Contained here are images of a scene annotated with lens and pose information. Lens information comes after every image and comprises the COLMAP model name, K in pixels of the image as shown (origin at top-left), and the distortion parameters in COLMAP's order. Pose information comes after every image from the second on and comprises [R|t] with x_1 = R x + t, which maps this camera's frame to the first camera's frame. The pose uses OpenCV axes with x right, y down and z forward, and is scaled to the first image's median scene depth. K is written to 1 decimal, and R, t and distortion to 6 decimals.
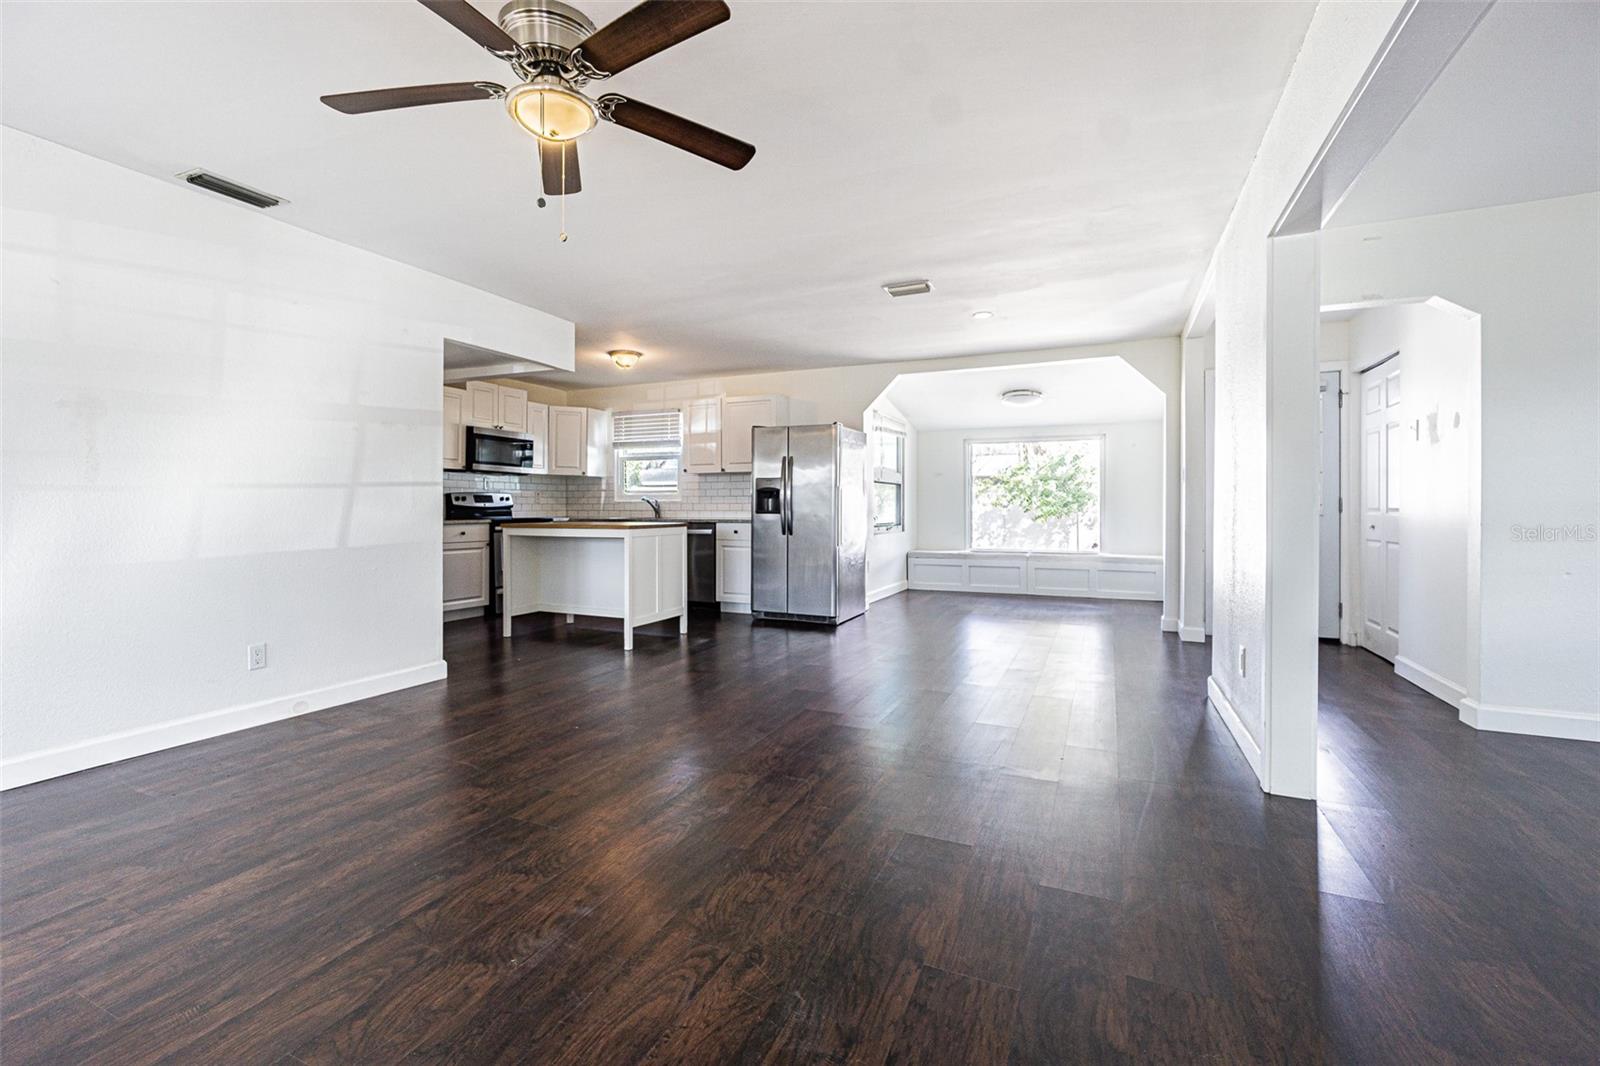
lens RADIAL K [[702.3, 0, 818.3], [0, 702.3, 501.8], [0, 0, 1]] dist [-0.044598, 0.012917]
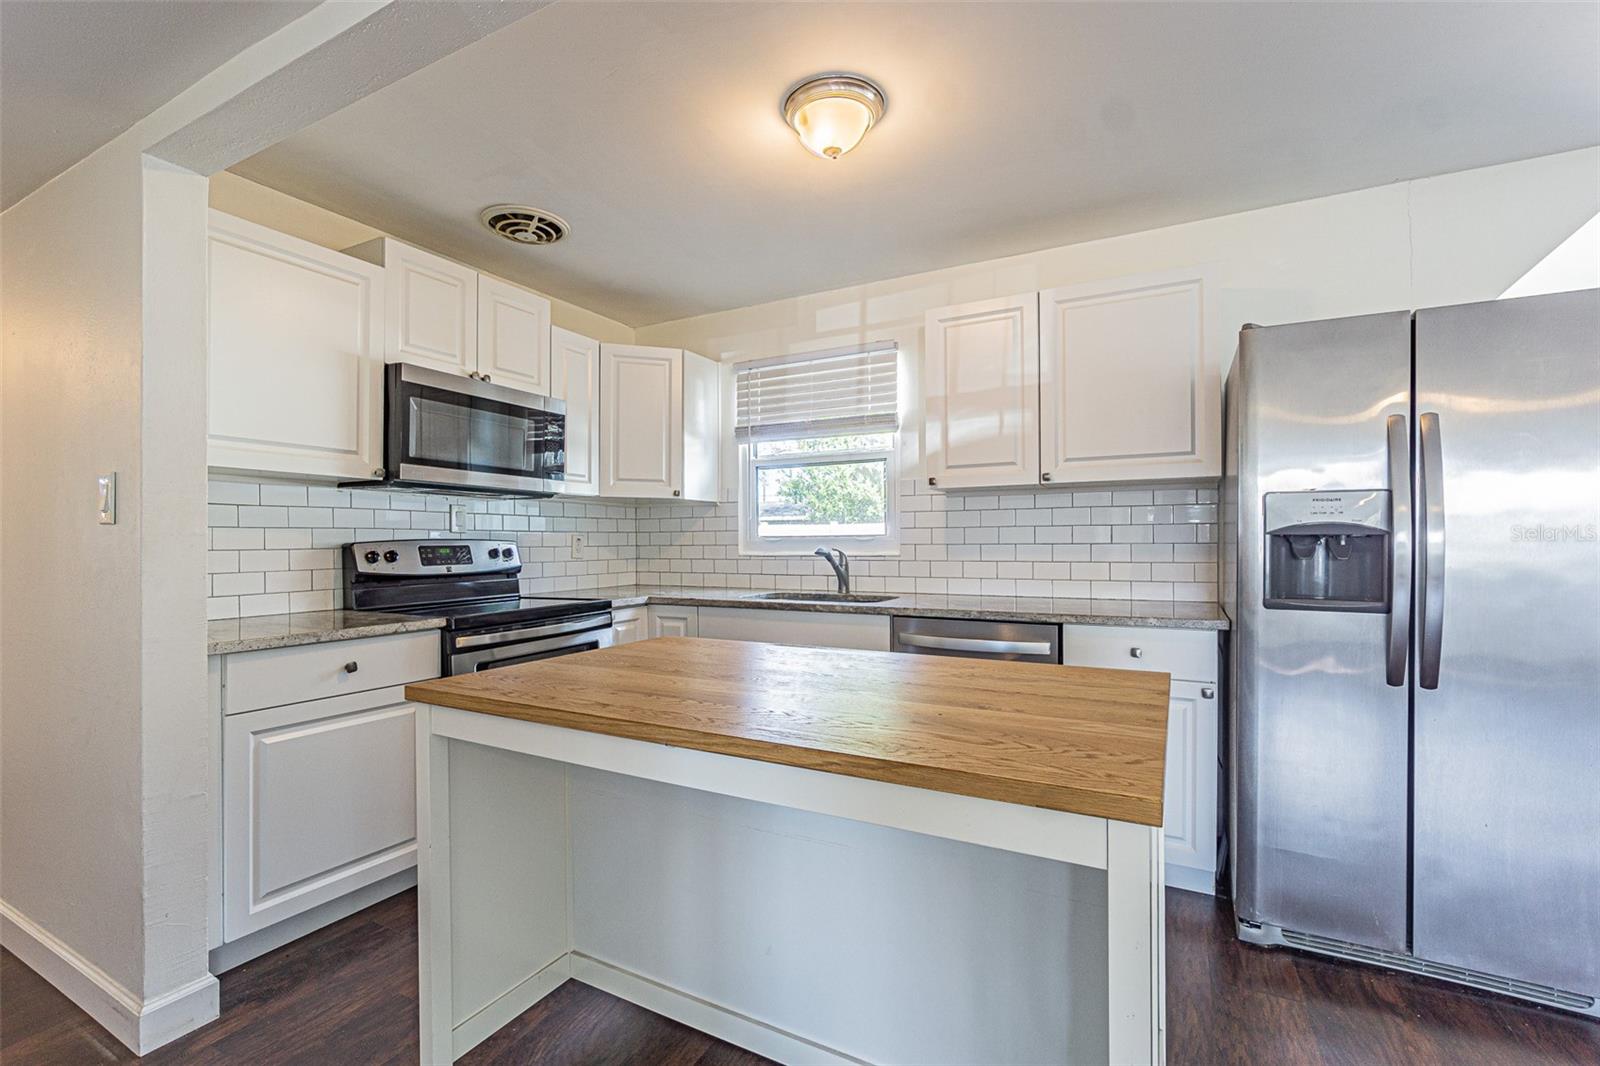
lens RADIAL K [[702.3, 0, 796.1], [0, 702.3, 536.0], [0, 0, 1]] dist [-0.044598, 0.012917]
pose [[0.995646, -0.004950, -0.093085, -0.219724], [0.004974, 0.999988, 0.000025, -0.013059], [0.093083, -0.000488, 0.995658, 0.563446]]
